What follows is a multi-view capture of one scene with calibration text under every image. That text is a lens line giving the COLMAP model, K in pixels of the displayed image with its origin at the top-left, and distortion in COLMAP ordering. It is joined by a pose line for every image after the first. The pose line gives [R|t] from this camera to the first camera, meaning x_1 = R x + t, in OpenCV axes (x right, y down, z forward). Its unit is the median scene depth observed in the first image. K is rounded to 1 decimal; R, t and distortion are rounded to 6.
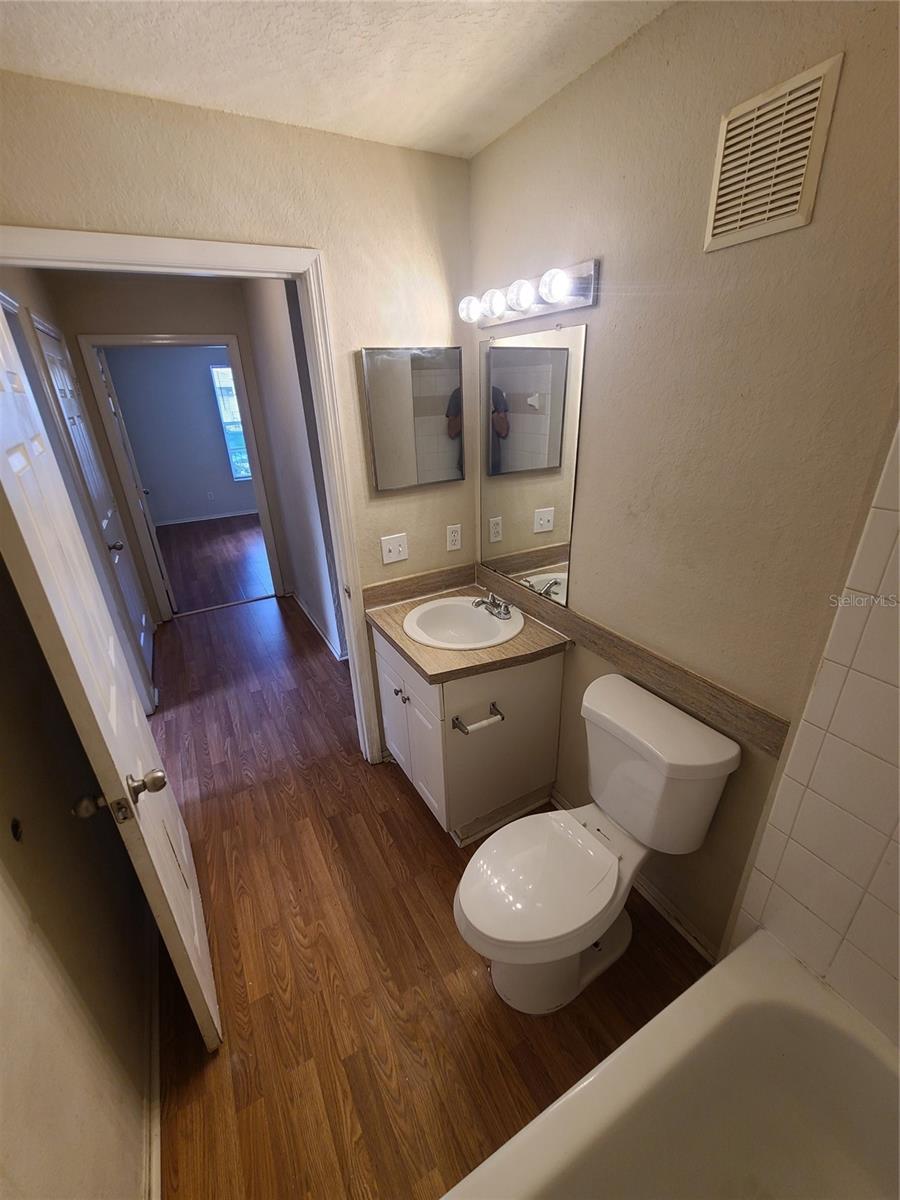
lens RADIAL K [[486.0, 0, 444.8], [0, 486.0, 603.0], [0, 0, 1]] dist [-0.001181, 0.001034]
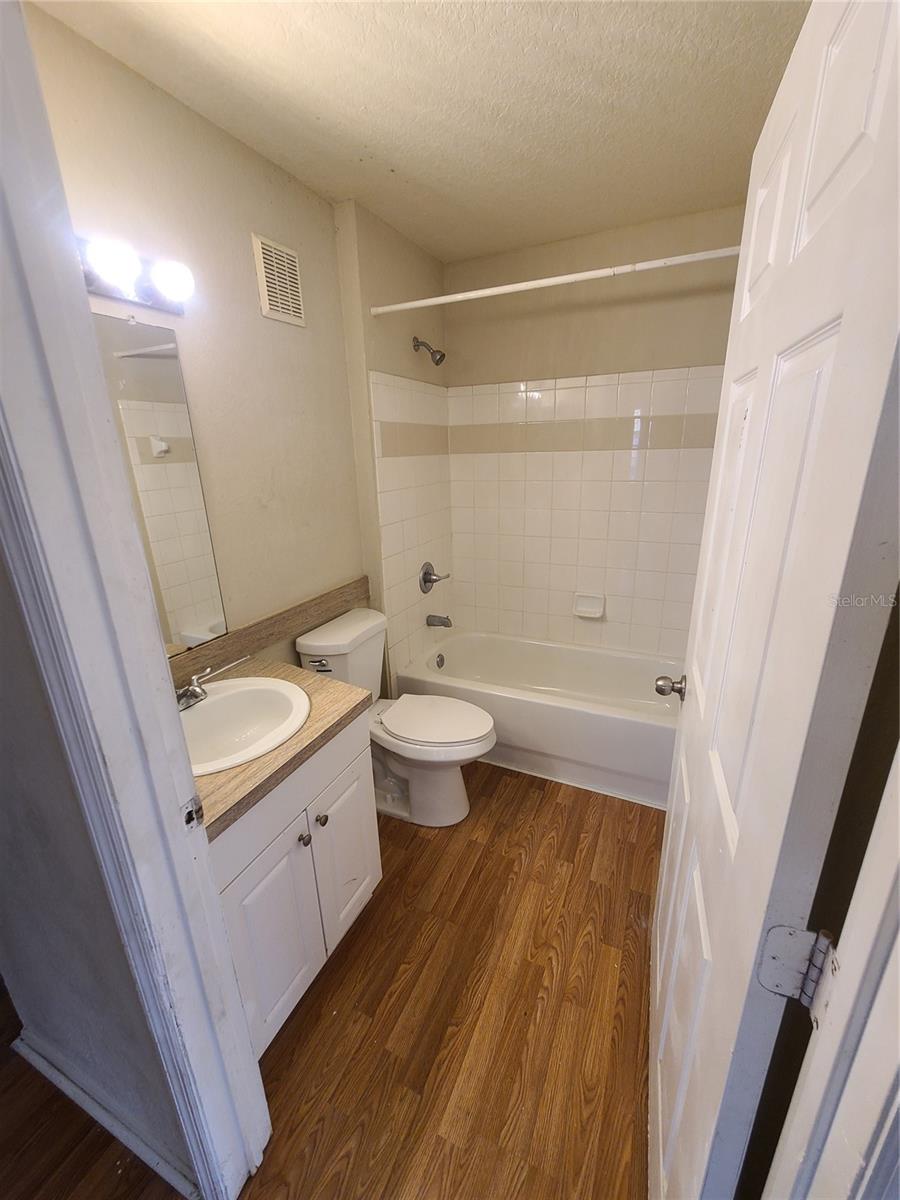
lens RADIAL K [[489.1, 0, 448.1], [0, 489.1, 604.3], [0, 0, 1]] dist [0.000777, -0.000037]
pose [[-0.591599, -0.196621, 0.781889, -0.772632], [0.373247, 0.792827, 0.481780, -0.354552], [-0.714631, 0.576859, -0.395647, 1.136575]]
